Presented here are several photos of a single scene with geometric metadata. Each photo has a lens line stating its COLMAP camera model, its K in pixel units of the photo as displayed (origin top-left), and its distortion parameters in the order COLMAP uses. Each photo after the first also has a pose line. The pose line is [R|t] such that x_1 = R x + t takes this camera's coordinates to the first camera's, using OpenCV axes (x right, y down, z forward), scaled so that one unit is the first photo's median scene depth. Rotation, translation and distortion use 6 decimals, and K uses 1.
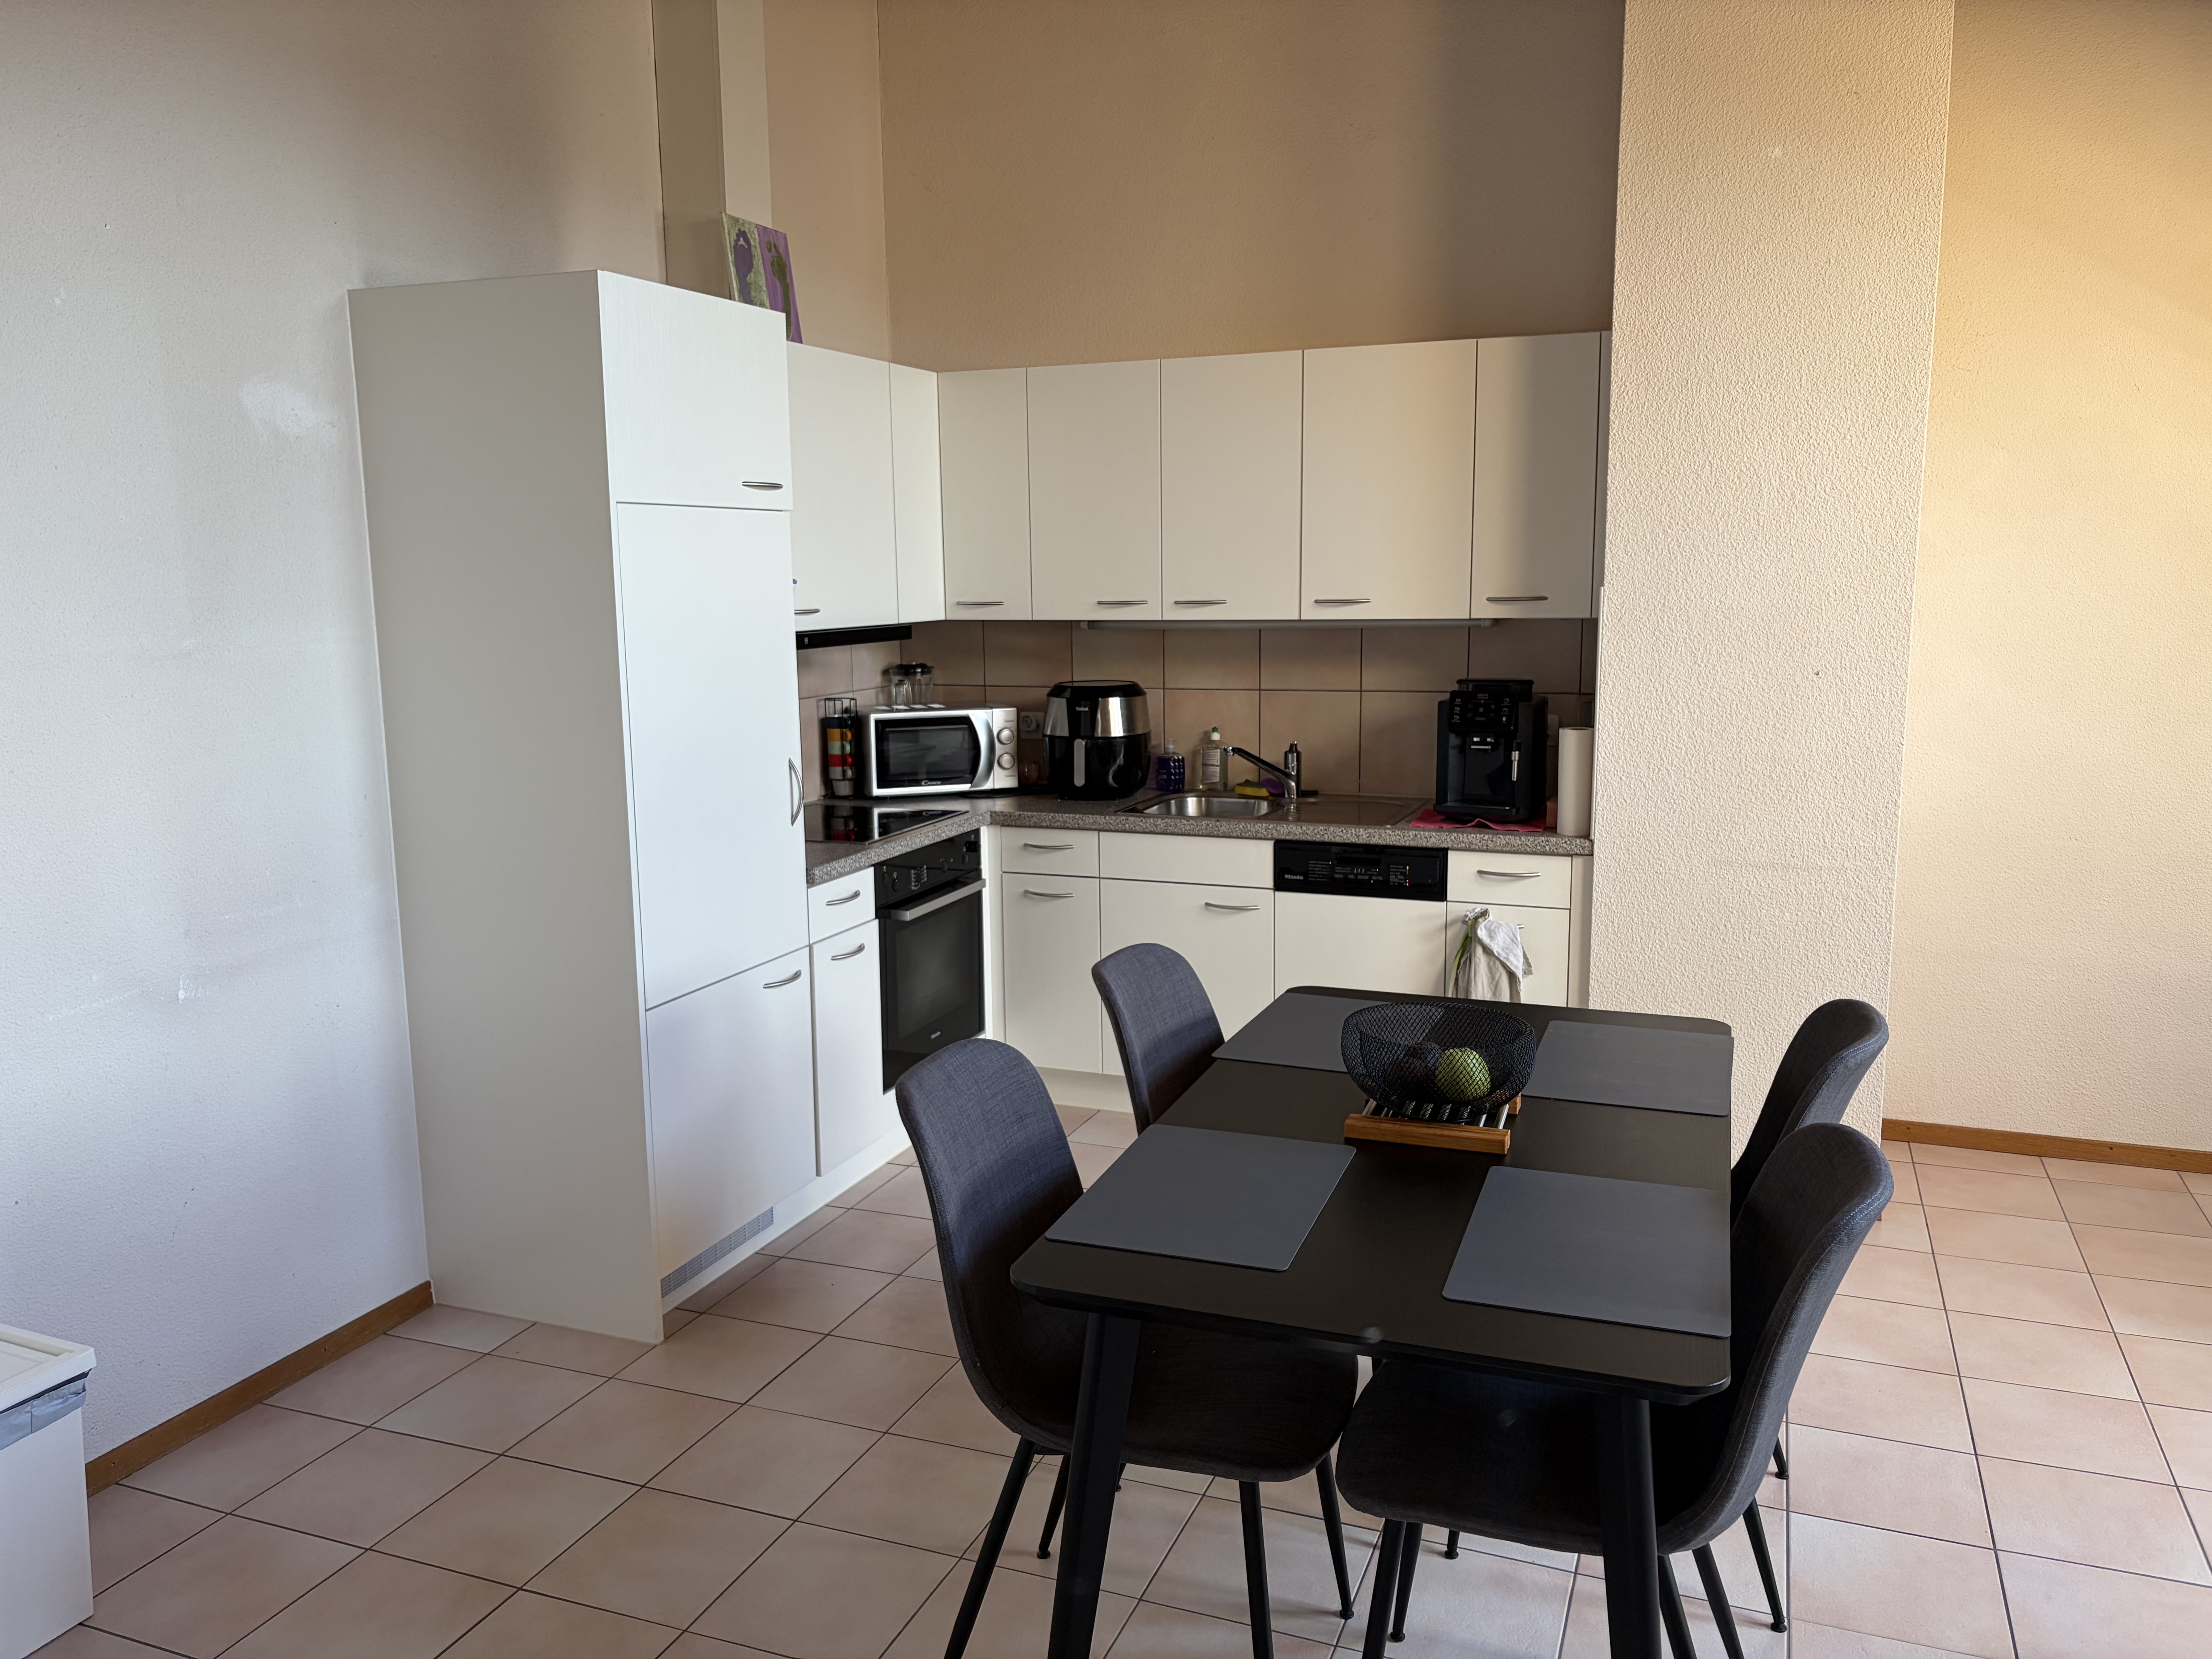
lens RADIAL K [[1686.8, 0, 1103.0], [0, 1686.8, 843.2], [0, 0, 1]] dist [0.009504, 0.000869]
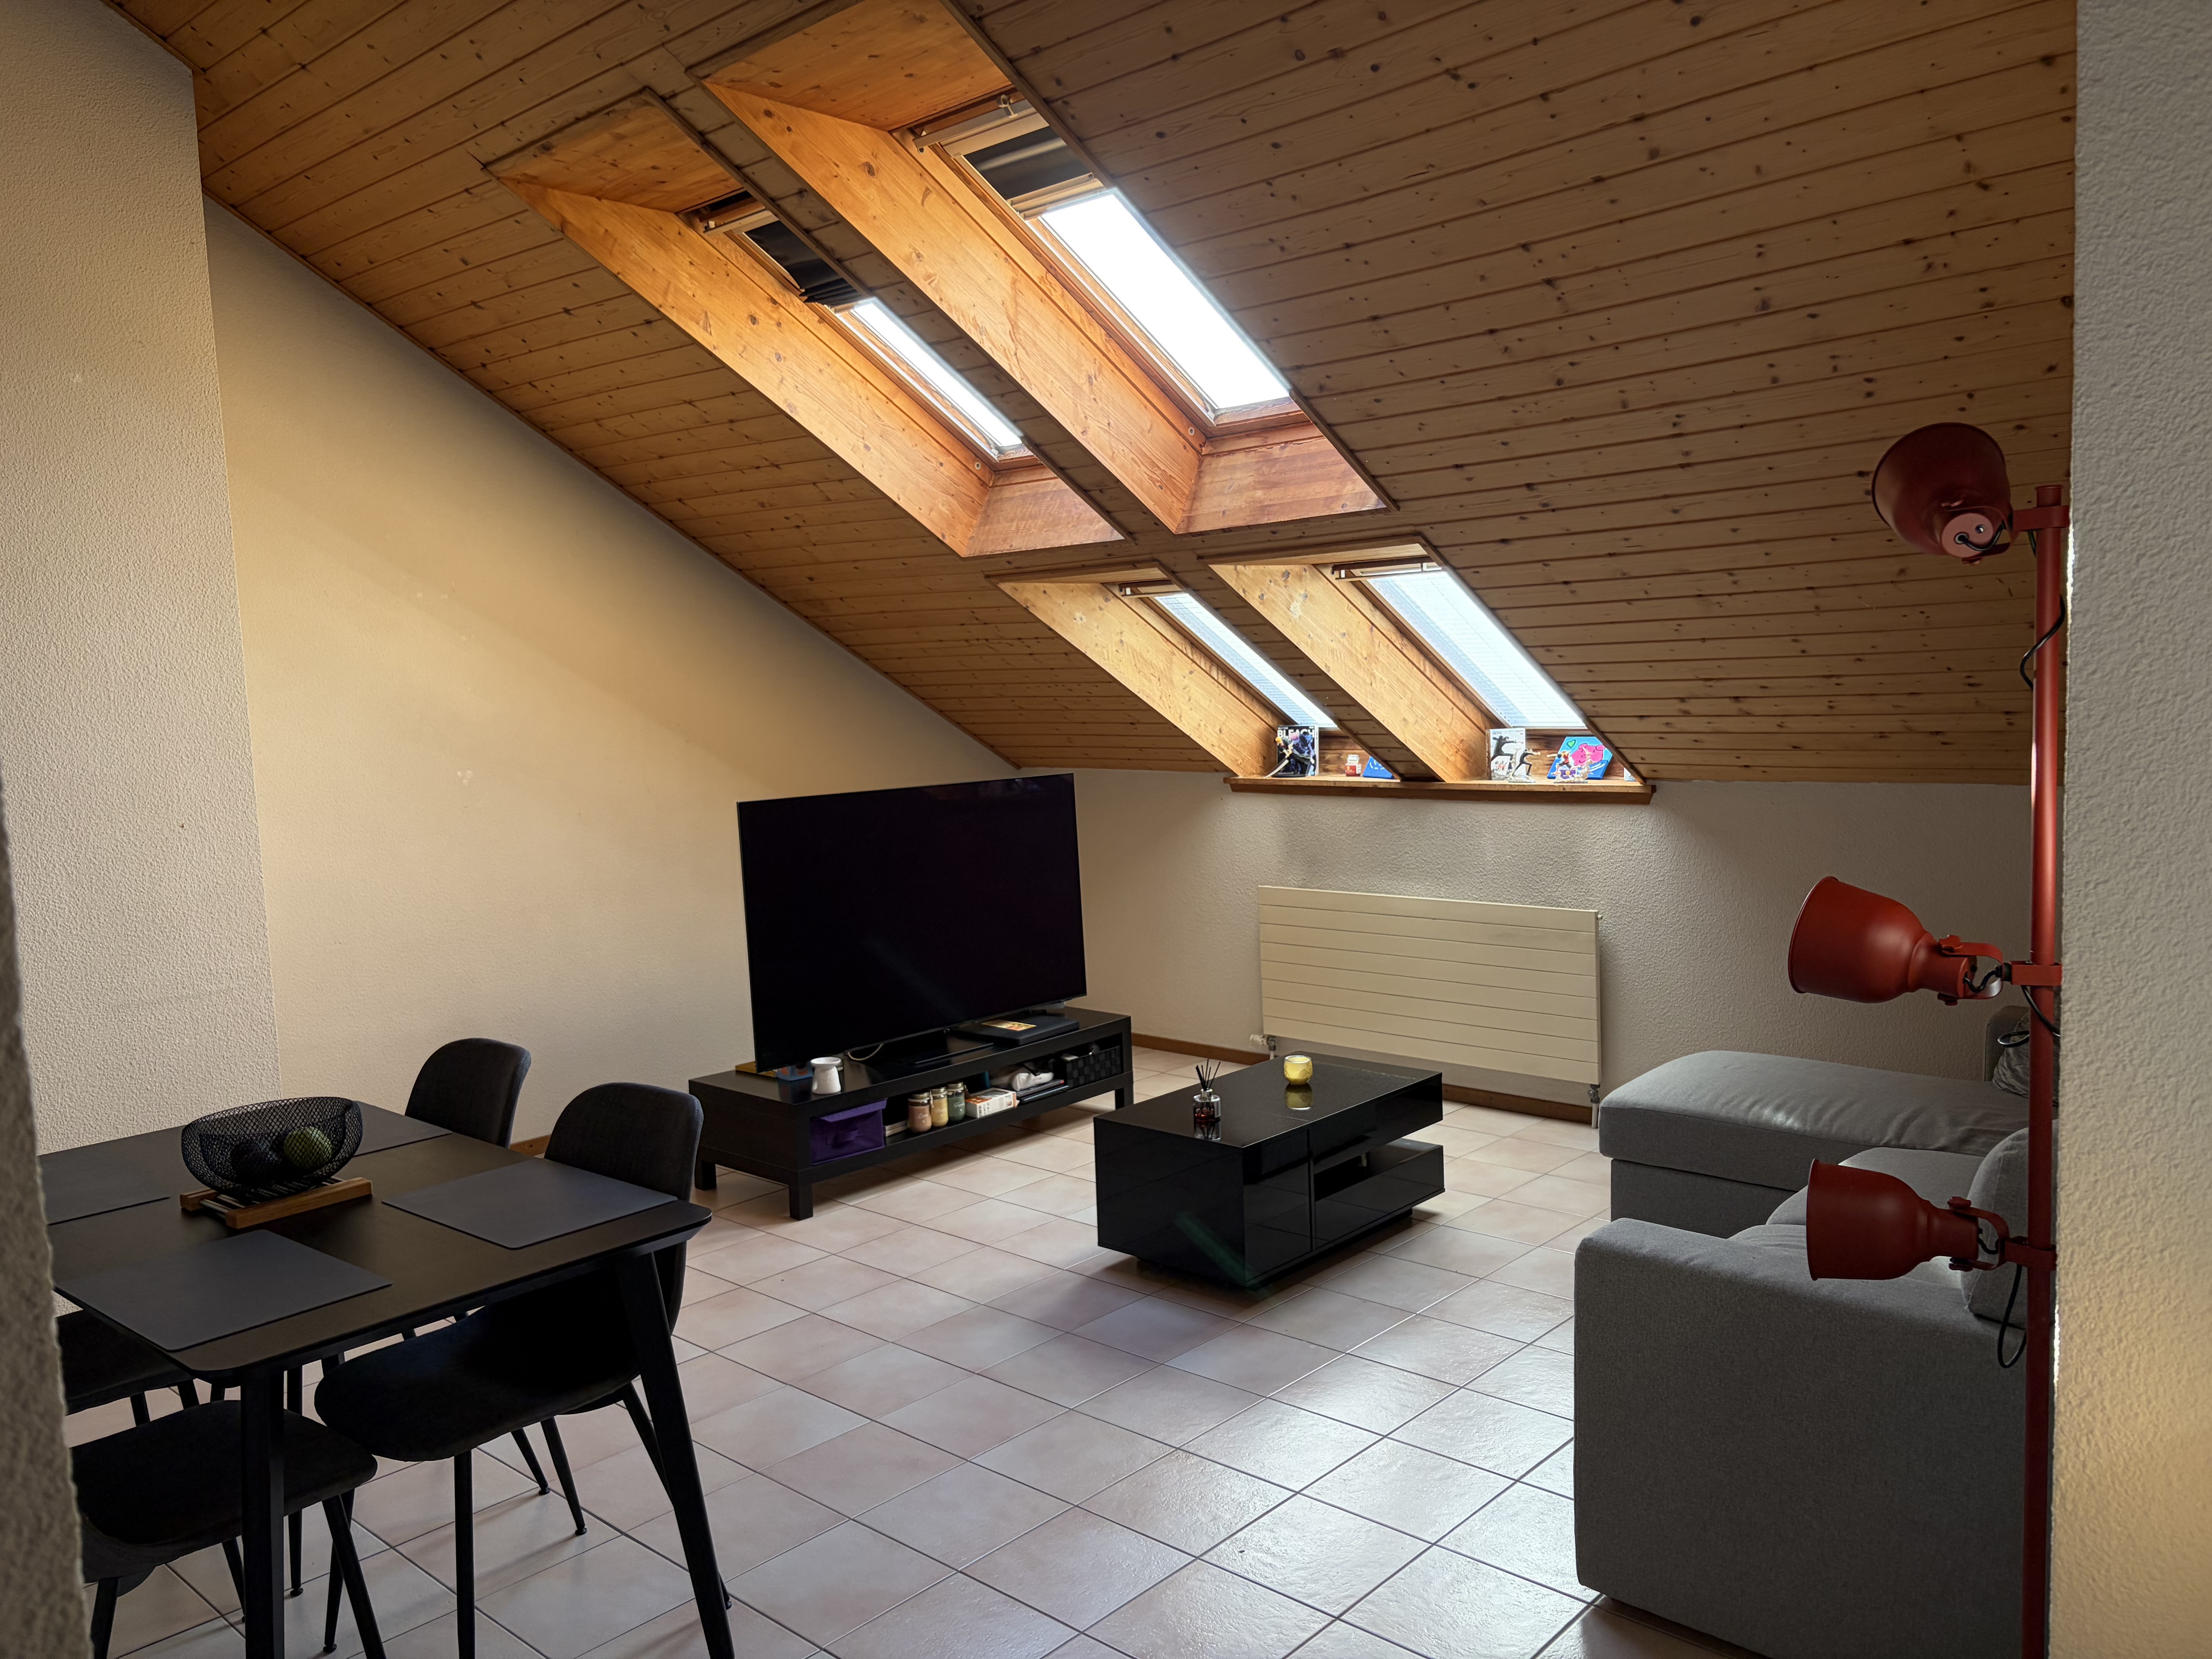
lens RADIAL K [[1686.8, 0, 1101.3], [0, 1686.8, 825.9], [0, 0, 1]] dist [0.009504, 0.000869]
pose [[0.350420, -0.082348, 0.932965, -0.445274], [0.193019, 0.981094, 0.014098, 0.004210], [-0.916487, 0.175140, 0.359690, 0.011597]]
